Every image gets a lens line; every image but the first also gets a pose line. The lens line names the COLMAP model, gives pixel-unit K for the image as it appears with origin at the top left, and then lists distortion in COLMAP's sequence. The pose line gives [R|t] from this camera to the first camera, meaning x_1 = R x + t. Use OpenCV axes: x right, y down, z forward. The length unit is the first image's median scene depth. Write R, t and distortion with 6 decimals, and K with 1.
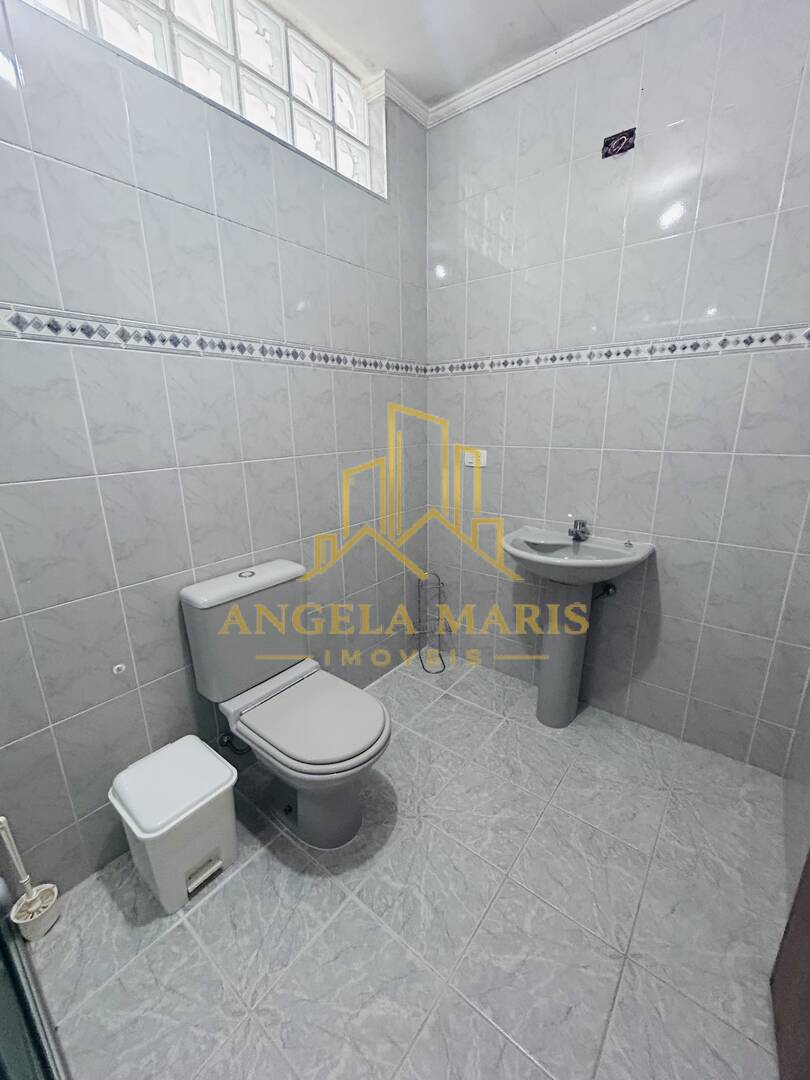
lens RADIAL K [[439.4, 0, 405.4], [0, 439.4, 536.3], [0, 0, 1]] dist [0.001056, 0.000571]
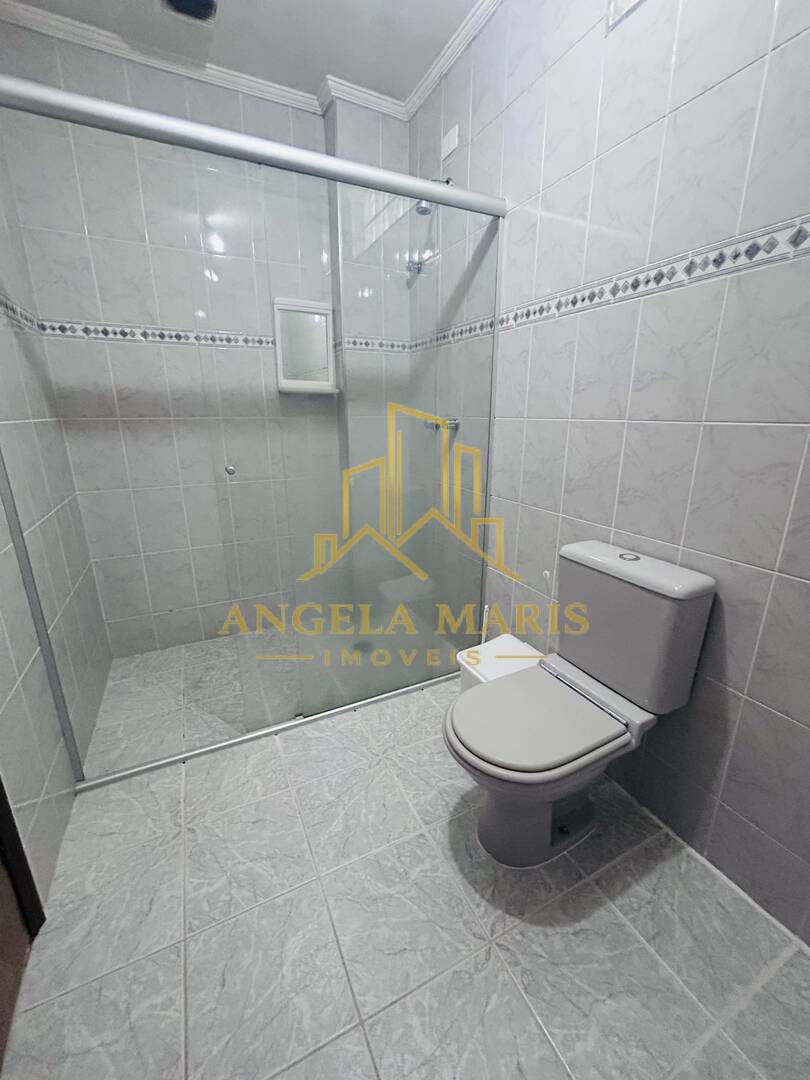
lens RADIAL K [[439.4, 0, 408.3], [0, 439.4, 541.3], [0, 0, 1]] dist [0.001056, 0.000571]
pose [[-0.423349, 0.266115, -0.866001, 0.591372], [-0.236405, 0.890321, 0.389156, -0.185277], [0.874579, 0.369475, -0.314005, 0.993155]]
